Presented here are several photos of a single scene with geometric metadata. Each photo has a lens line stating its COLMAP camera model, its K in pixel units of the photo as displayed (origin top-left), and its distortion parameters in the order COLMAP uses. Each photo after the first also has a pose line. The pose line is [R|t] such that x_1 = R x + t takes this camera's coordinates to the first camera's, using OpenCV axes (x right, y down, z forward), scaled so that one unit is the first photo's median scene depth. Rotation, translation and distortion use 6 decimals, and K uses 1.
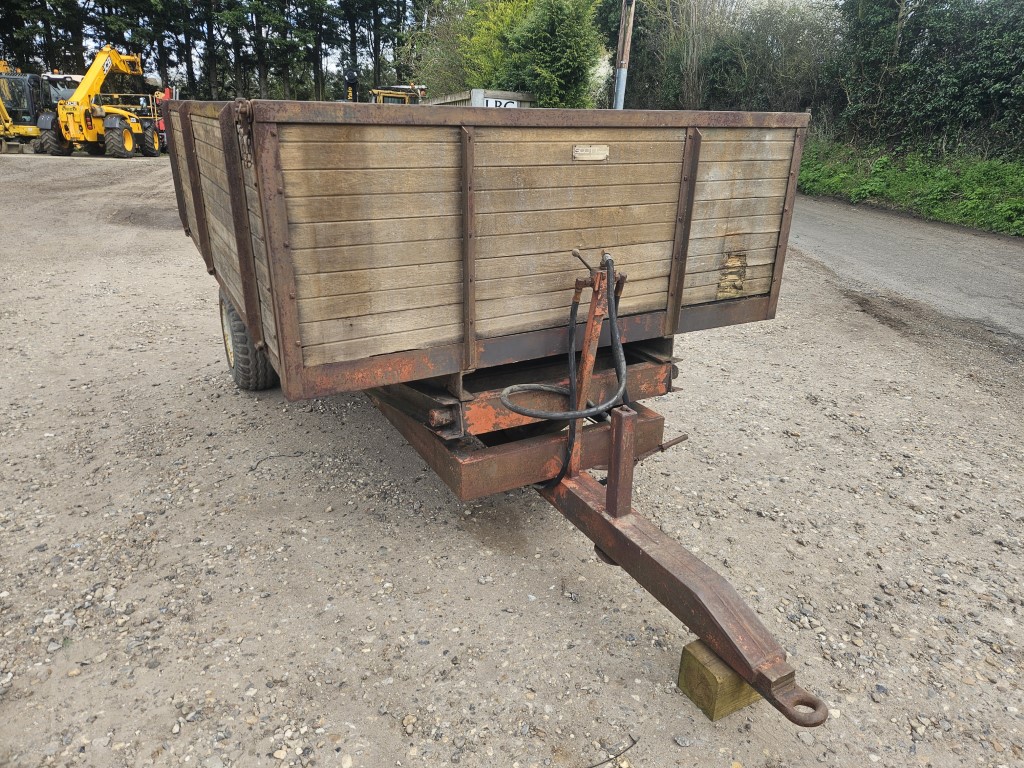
lens RADIAL K [[681.2, 0, 522.3], [0, 681.2, 381.4], [0, 0, 1]] dist [0.061996, -0.046858]
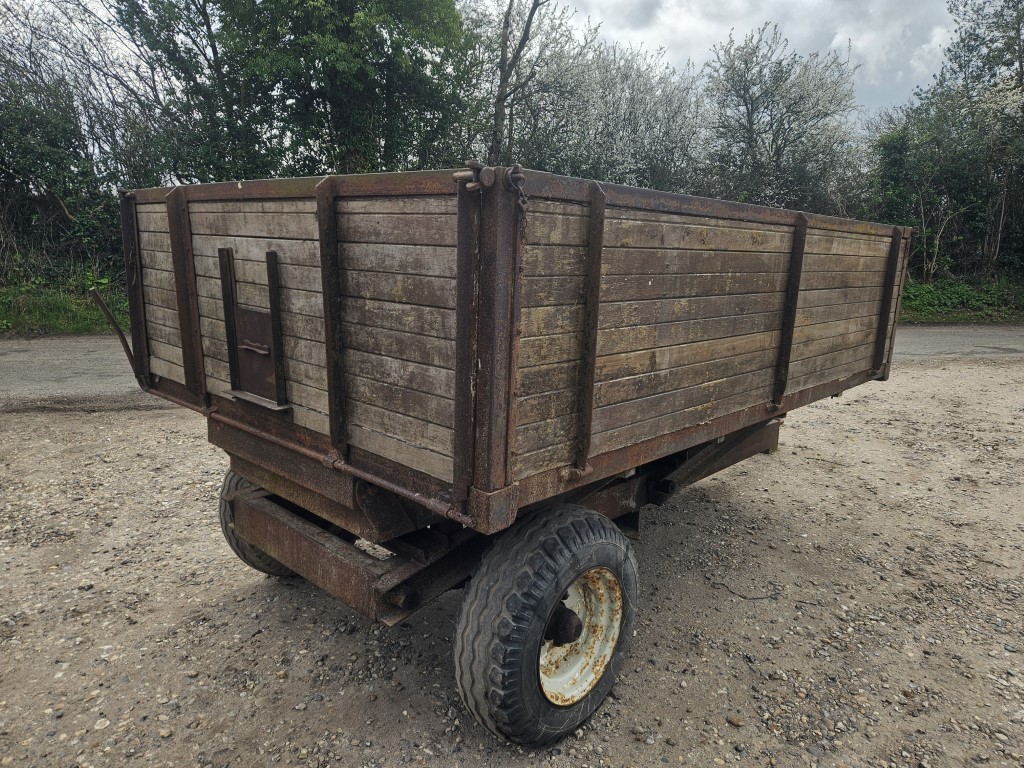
lens RADIAL K [[681.2, 0, 512.7], [0, 681.2, 390.4], [0, 0, 1]] dist [0.061996, -0.046858]
pose [[-0.301689, -0.228283, 0.925673, -1.386980], [0.308418, 0.895339, 0.321320, -0.672831], [-0.902143, 0.382433, -0.199708, 1.797218]]
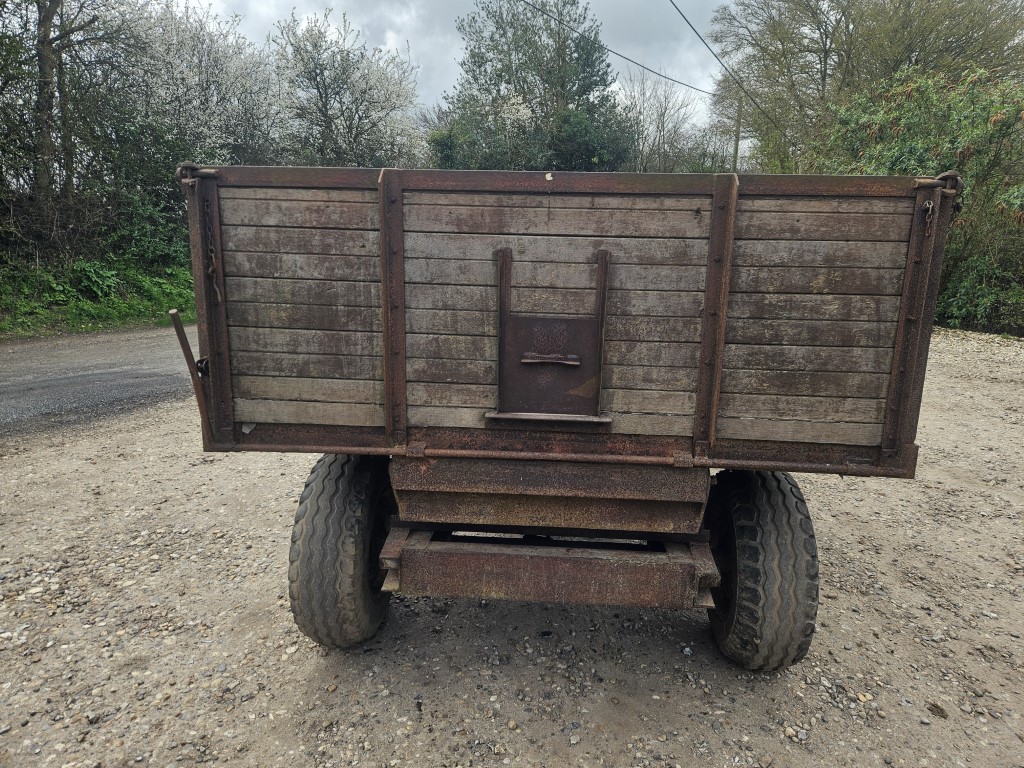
lens RADIAL K [[681.2, 0, 514.5], [0, 681.2, 383.9], [0, 0, 1]] dist [0.061996, -0.046858]
pose [[-0.834461, -0.150936, 0.529994, -0.871781], [0.162691, 0.851413, 0.498626, -0.897884], [-0.526504, 0.502309, -0.685915, 2.428871]]
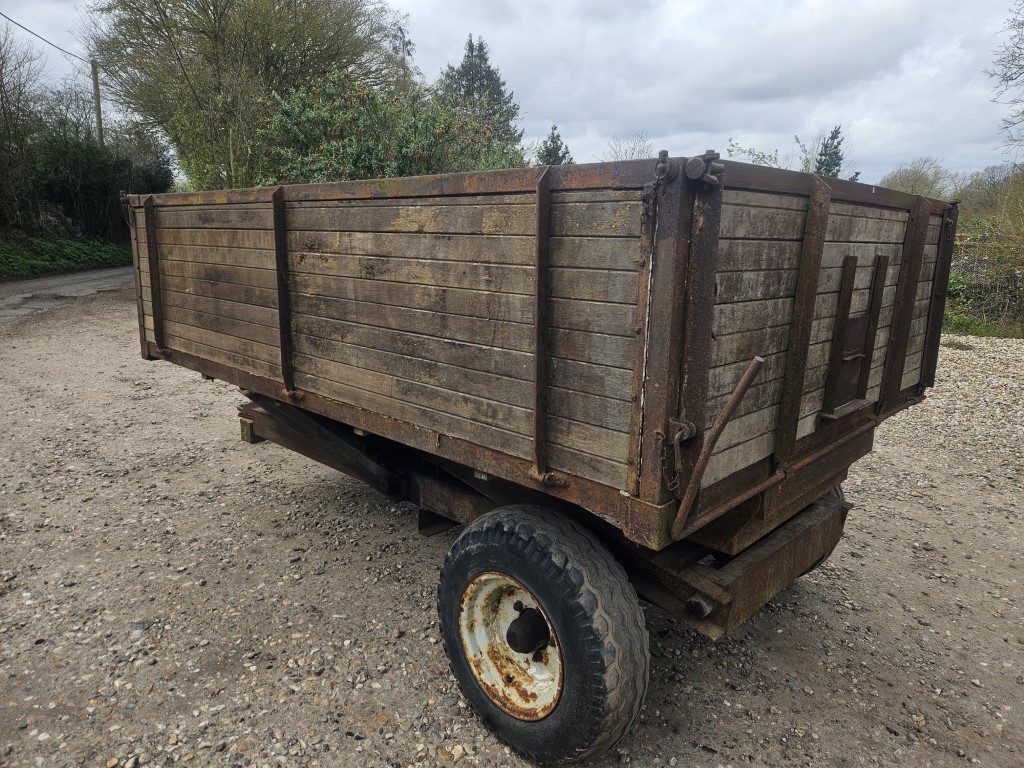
lens RADIAL K [[681.2, 0, 522.7], [0, 681.2, 382.9], [0, 0, 1]] dist [0.061996, -0.046858]
pose [[-0.953660, 0.021844, -0.300091, 0.107749], [-0.145525, 0.839462, 0.523570, -0.891980], [0.263352, 0.542979, -0.797383, 2.457832]]
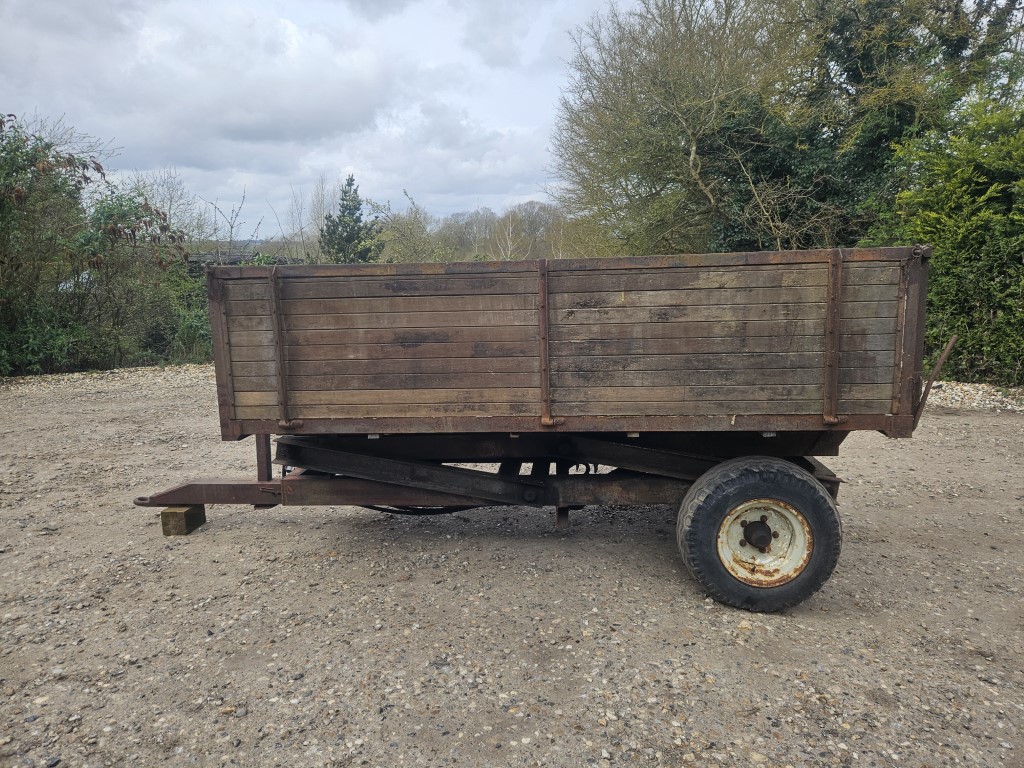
lens RADIAL K [[681.2, 0, 526.7], [0, 681.2, 393.6], [0, 0, 1]] dist [0.061996, -0.046858]
pose [[-0.556409, 0.134258, -0.819990, 1.122852], [-0.288163, 0.894433, 0.341982, -0.769483], [0.779340, 0.426573, -0.458982, 2.108149]]
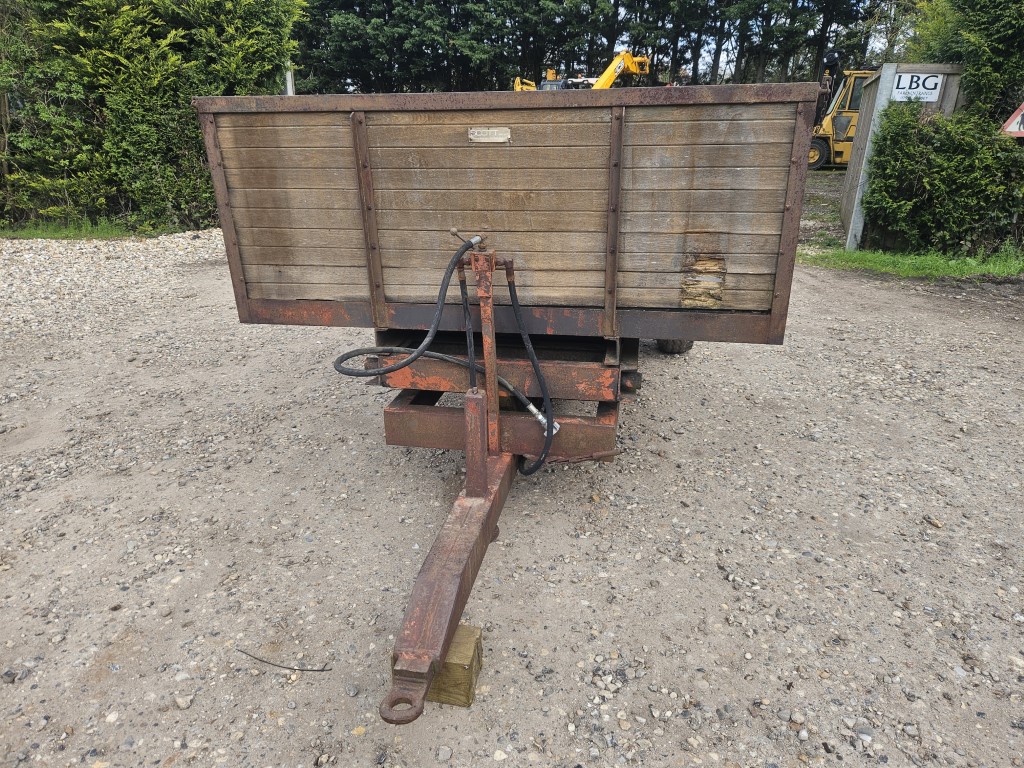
lens RADIAL K [[681.2, 0, 513.9], [0, 681.2, 383.1], [0, 0, 1]] dist [0.061996, -0.046858]
pose [[0.763056, 0.212405, -0.610434, 0.710799], [-0.203147, 0.975411, 0.085464, -0.060533], [0.613577, 0.058794, 0.787443, 0.212212]]
